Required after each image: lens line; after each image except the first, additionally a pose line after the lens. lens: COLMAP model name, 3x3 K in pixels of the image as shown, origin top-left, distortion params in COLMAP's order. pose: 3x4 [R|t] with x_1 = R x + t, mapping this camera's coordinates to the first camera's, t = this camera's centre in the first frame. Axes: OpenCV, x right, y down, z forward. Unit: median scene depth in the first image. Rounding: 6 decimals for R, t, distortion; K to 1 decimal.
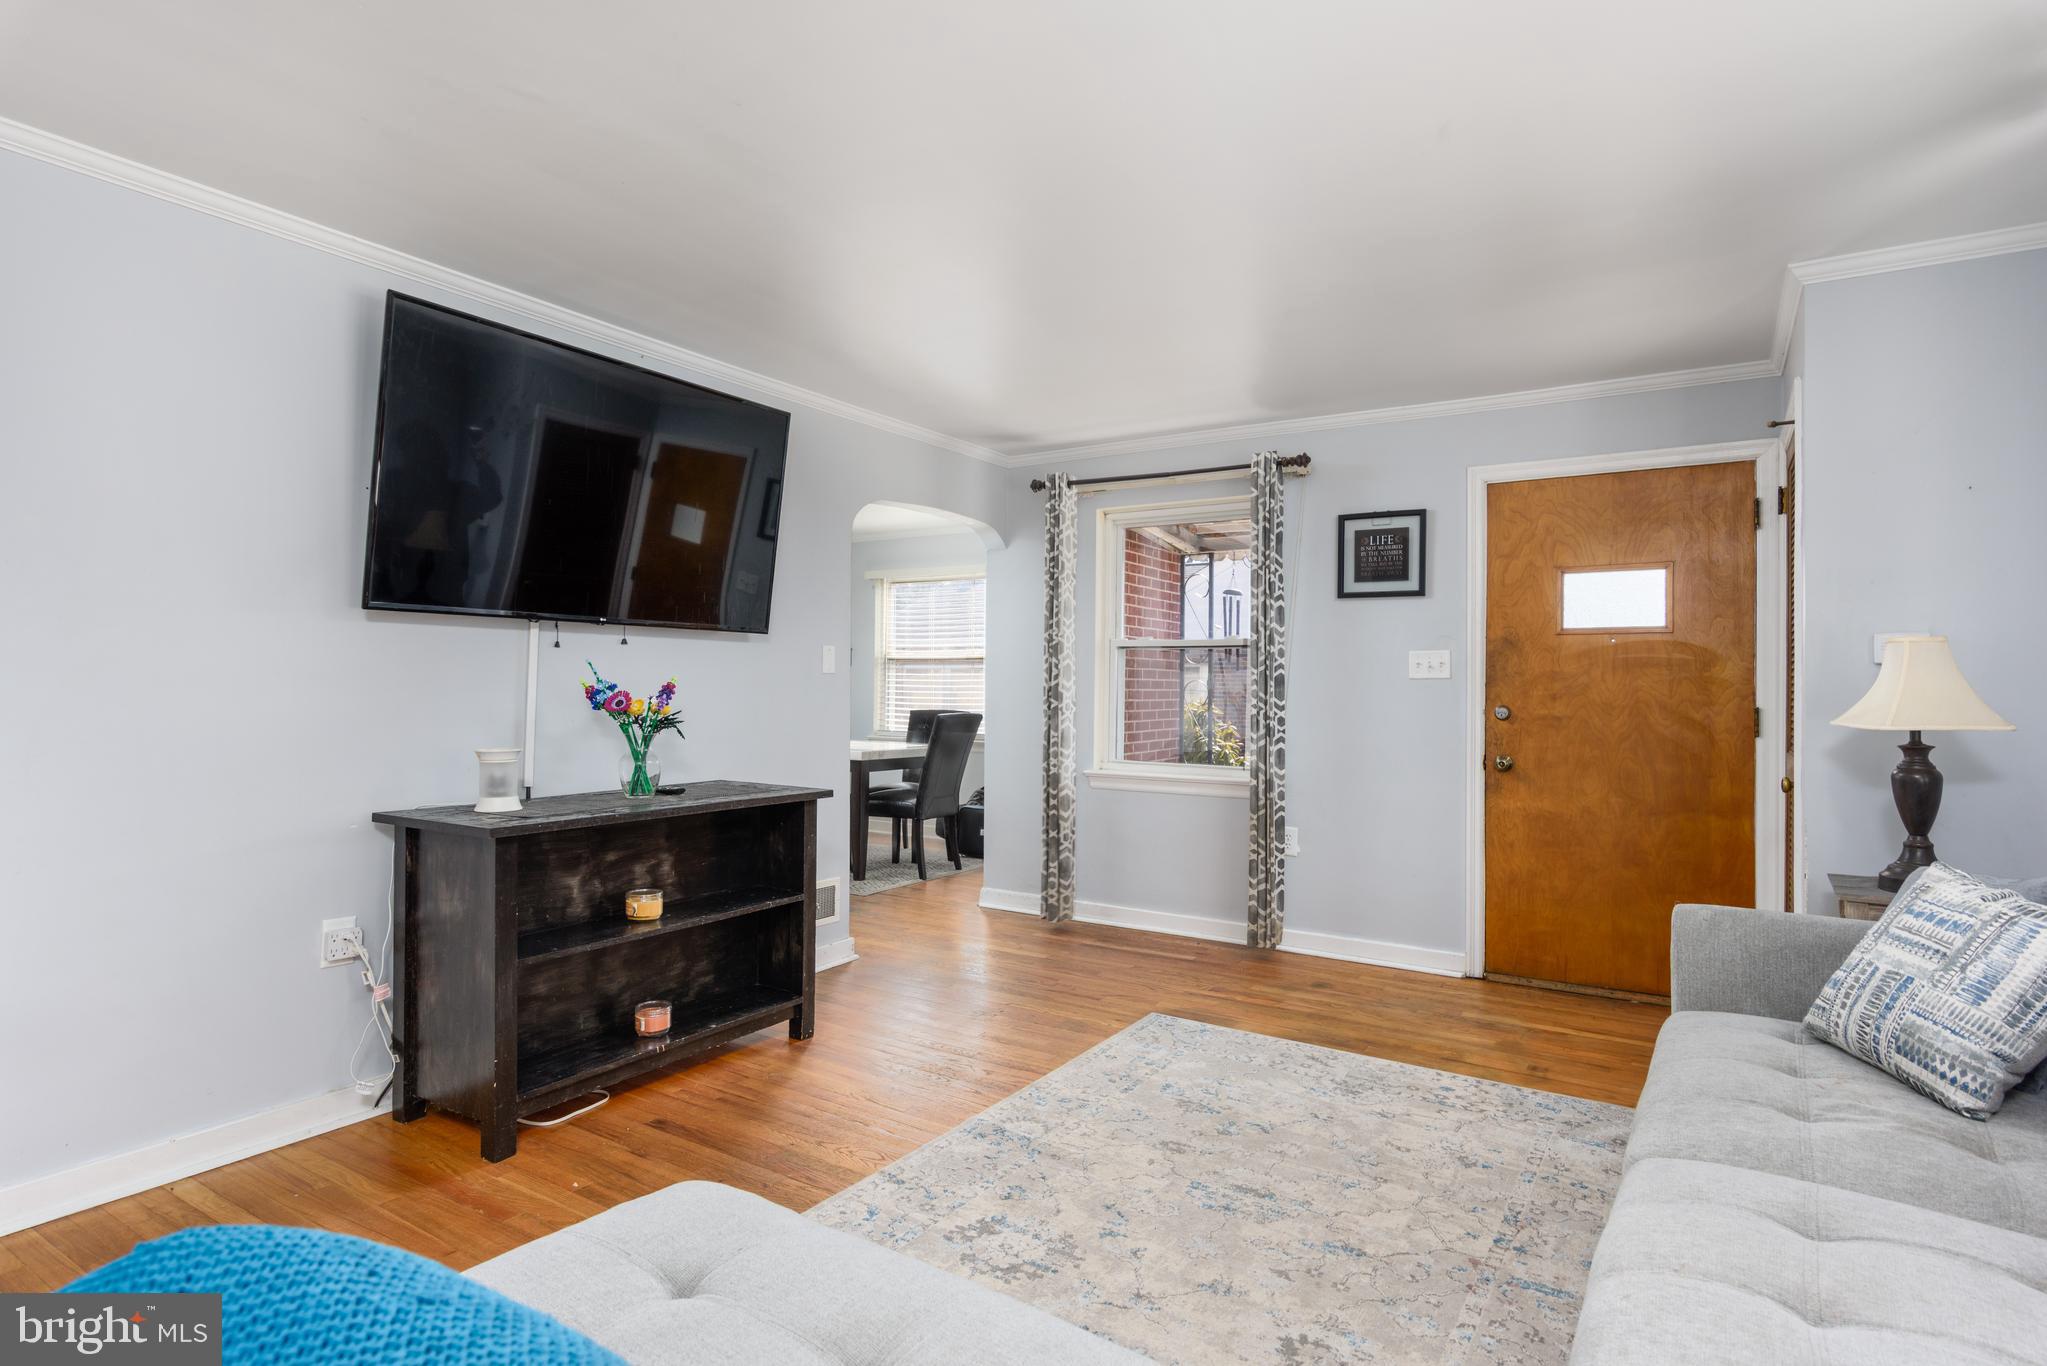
lens RADIAL K [[1051.7, 0, 1020.2], [0, 1051.7, 679.1], [0, 0, 1]] dist [0.000571, 0.000000]
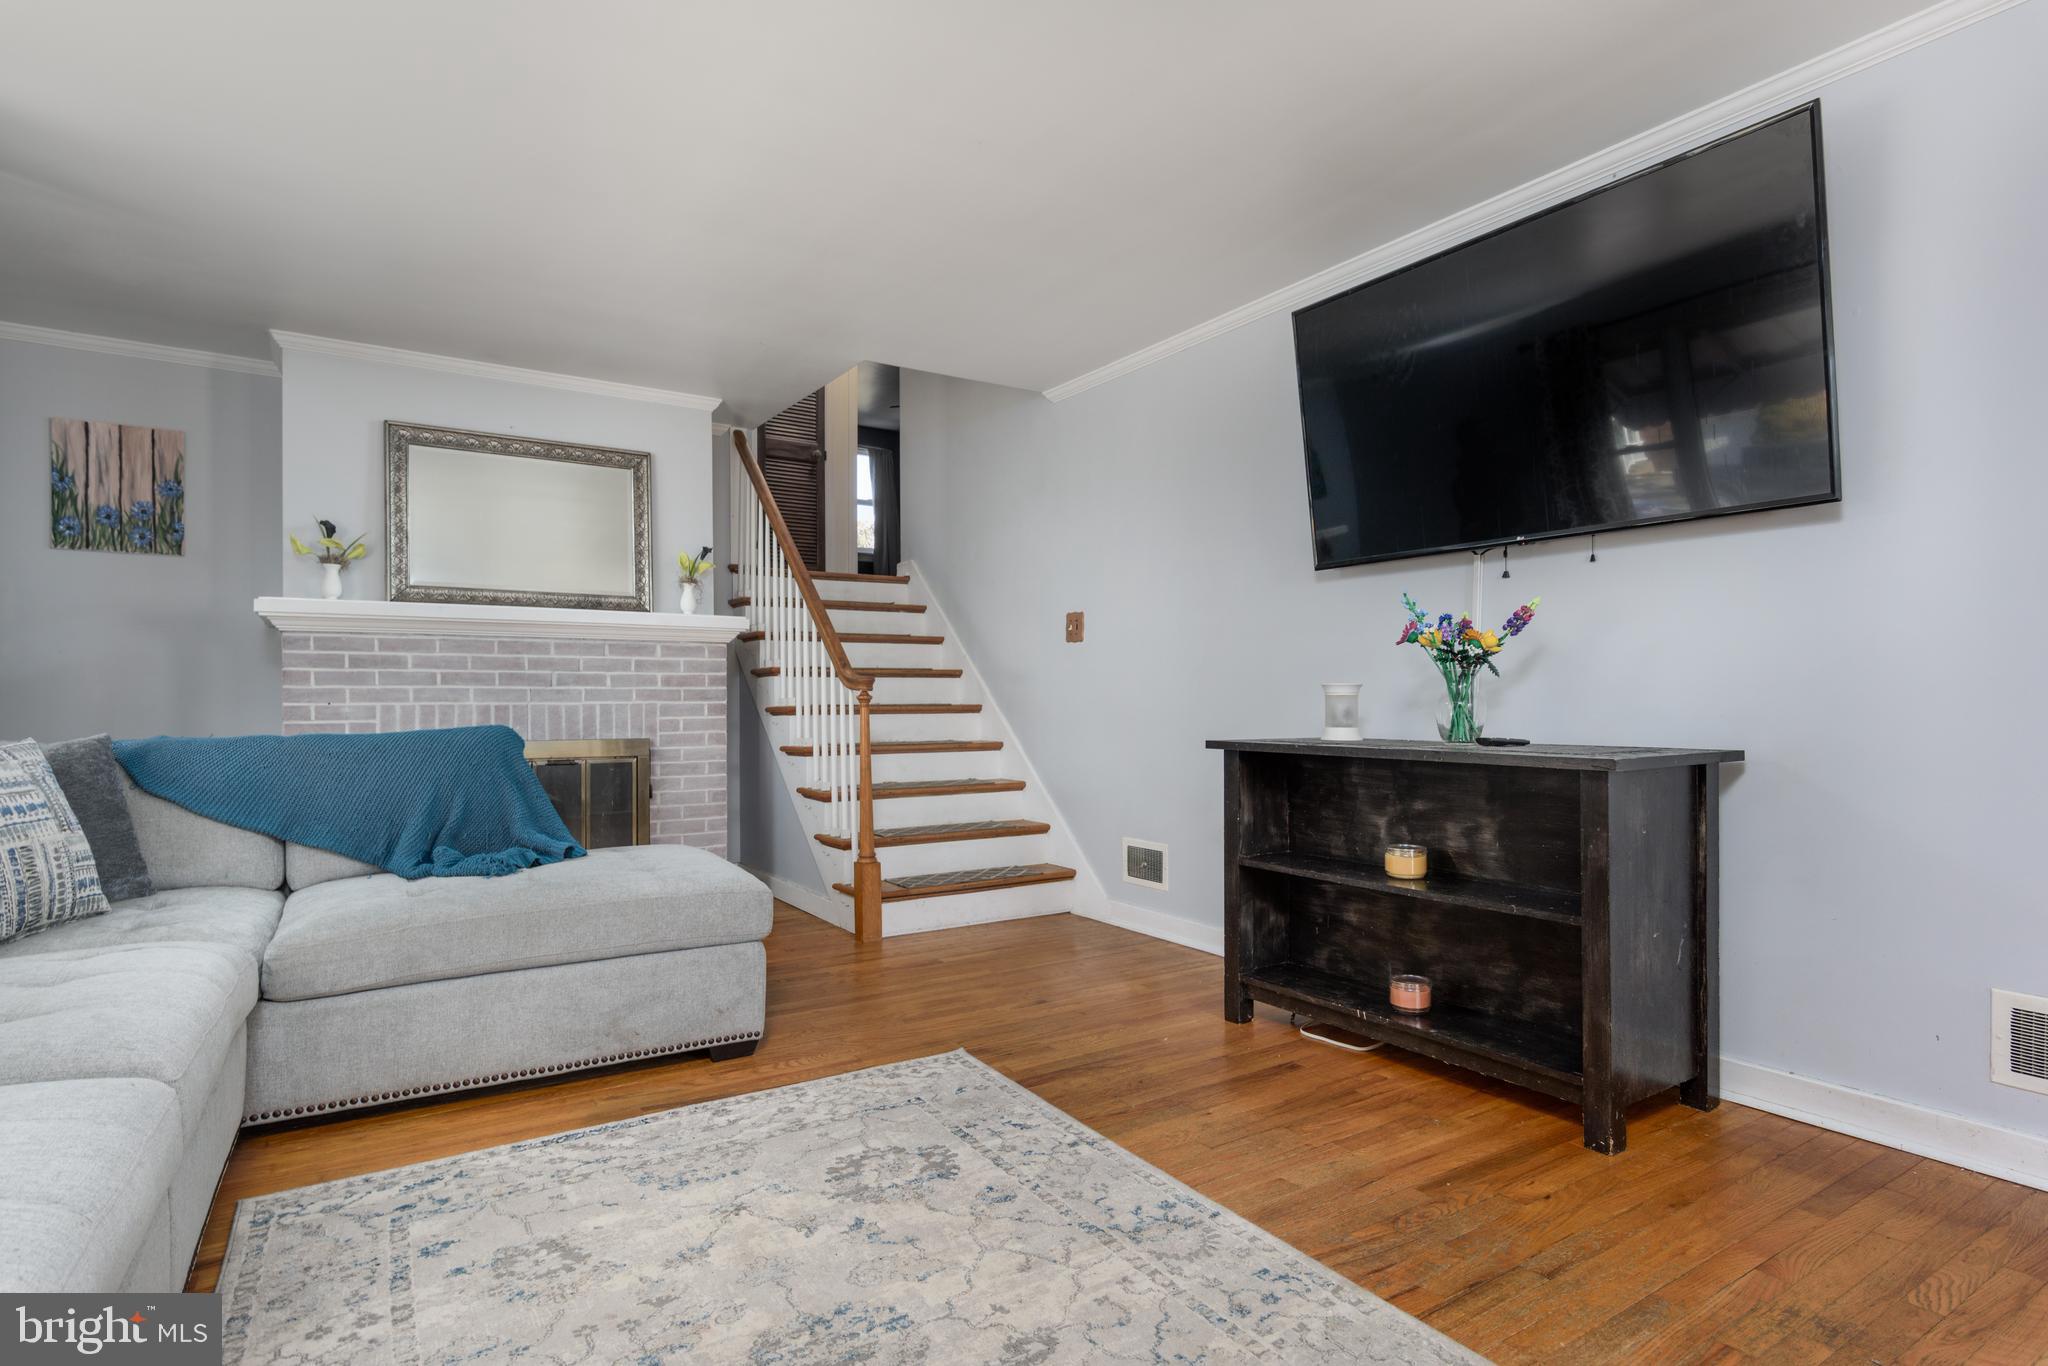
lens RADIAL K [[1052.2, 0, 1021.5], [0, 1052.2, 696.7], [0, 0, 1]] dist [0.000571, 0.000000]
pose [[-0.410756, -0.009777, -0.911693, 0.598766], [0.006081, 0.999891, -0.013463, 0.088498], [0.911725, -0.011074, -0.410652, 1.097922]]
